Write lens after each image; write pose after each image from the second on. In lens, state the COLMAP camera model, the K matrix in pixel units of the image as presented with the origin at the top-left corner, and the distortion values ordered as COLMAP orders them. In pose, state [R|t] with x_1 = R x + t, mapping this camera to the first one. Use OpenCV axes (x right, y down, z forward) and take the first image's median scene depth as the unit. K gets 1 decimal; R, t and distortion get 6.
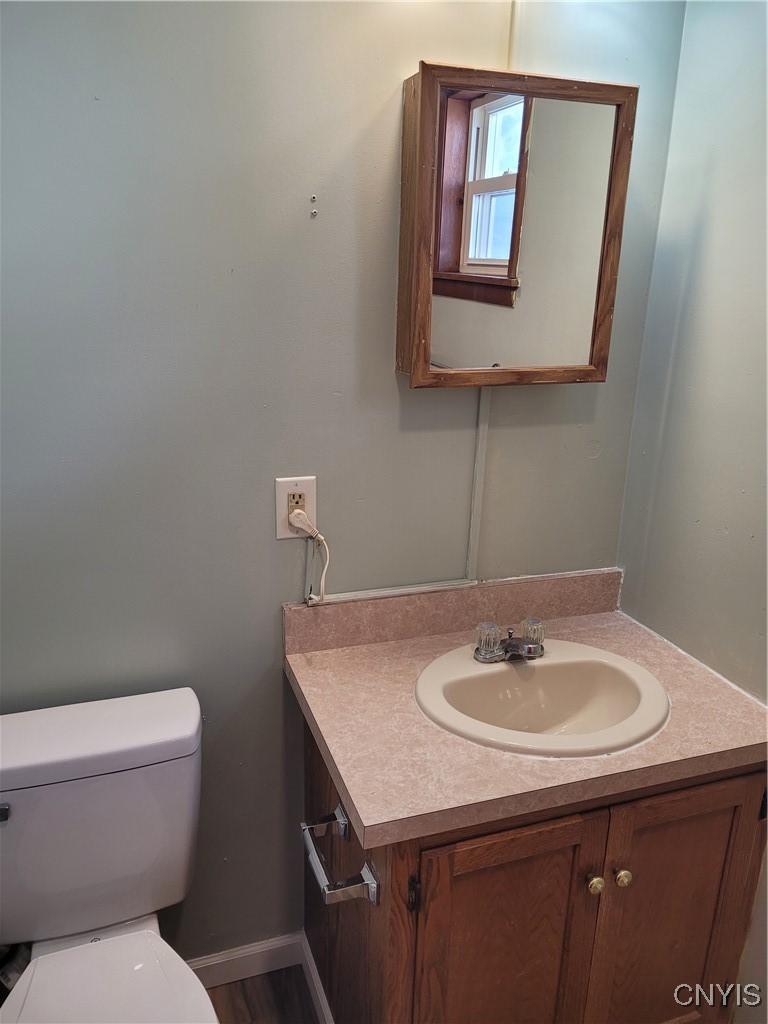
lens RADIAL K [[773.7, 0, 385.7], [0, 773.7, 518.6], [0, 0, 1]] dist [0.052944, -0.050669]
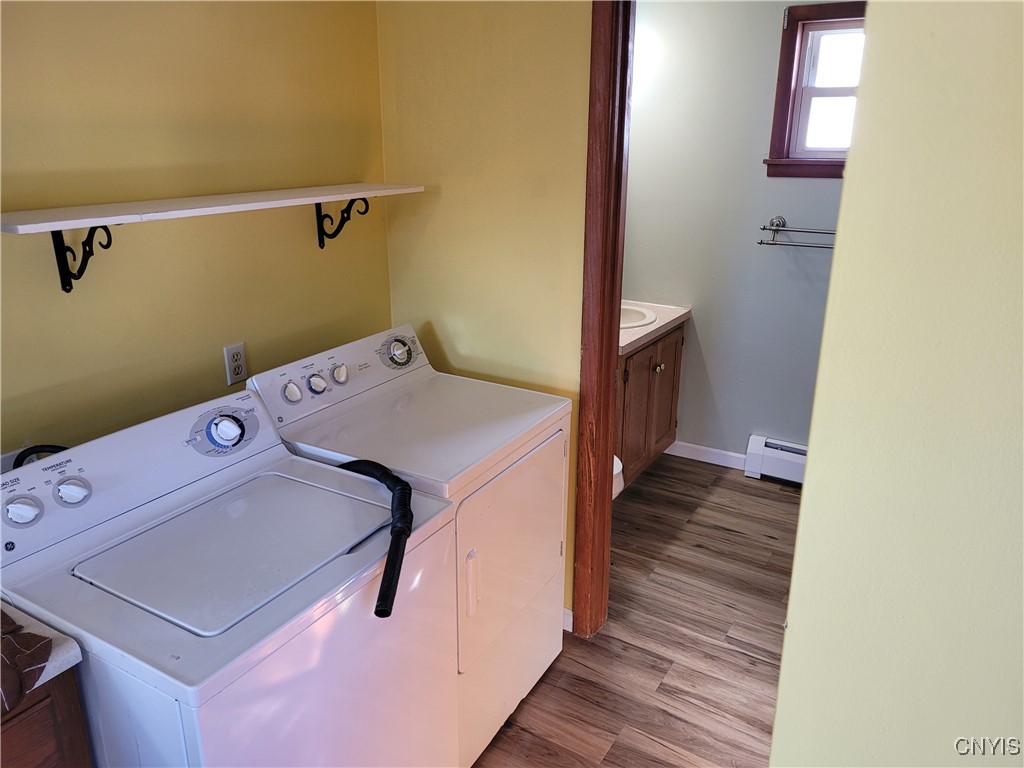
lens RADIAL K [[773.7, 0, 514.3], [0, 773.7, 380.2], [0, 0, 1]] dist [0.052944, -0.050669]
pose [[0.791815, -0.223184, 0.568522, -1.473429], [0.204047, 0.974025, 0.098183, 0.104280], [-0.575668, 0.038263, 0.816788, -0.835741]]
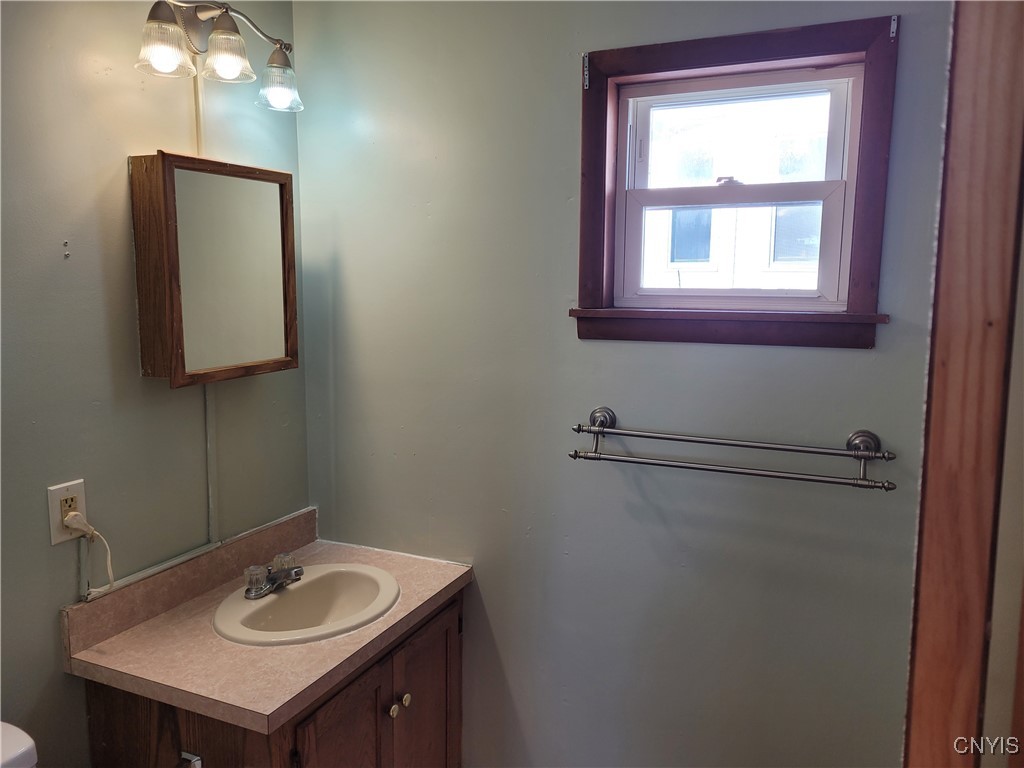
lens RADIAL K [[773.7, 0, 511.9], [0, 773.7, 381.8], [0, 0, 1]] dist [0.052944, -0.050669]
pose [[0.699555, -0.121496, 0.704174, -0.426743], [0.229621, 0.971397, -0.060512, 0.018715], [-0.676681, 0.204025, 0.707444, -0.226385]]
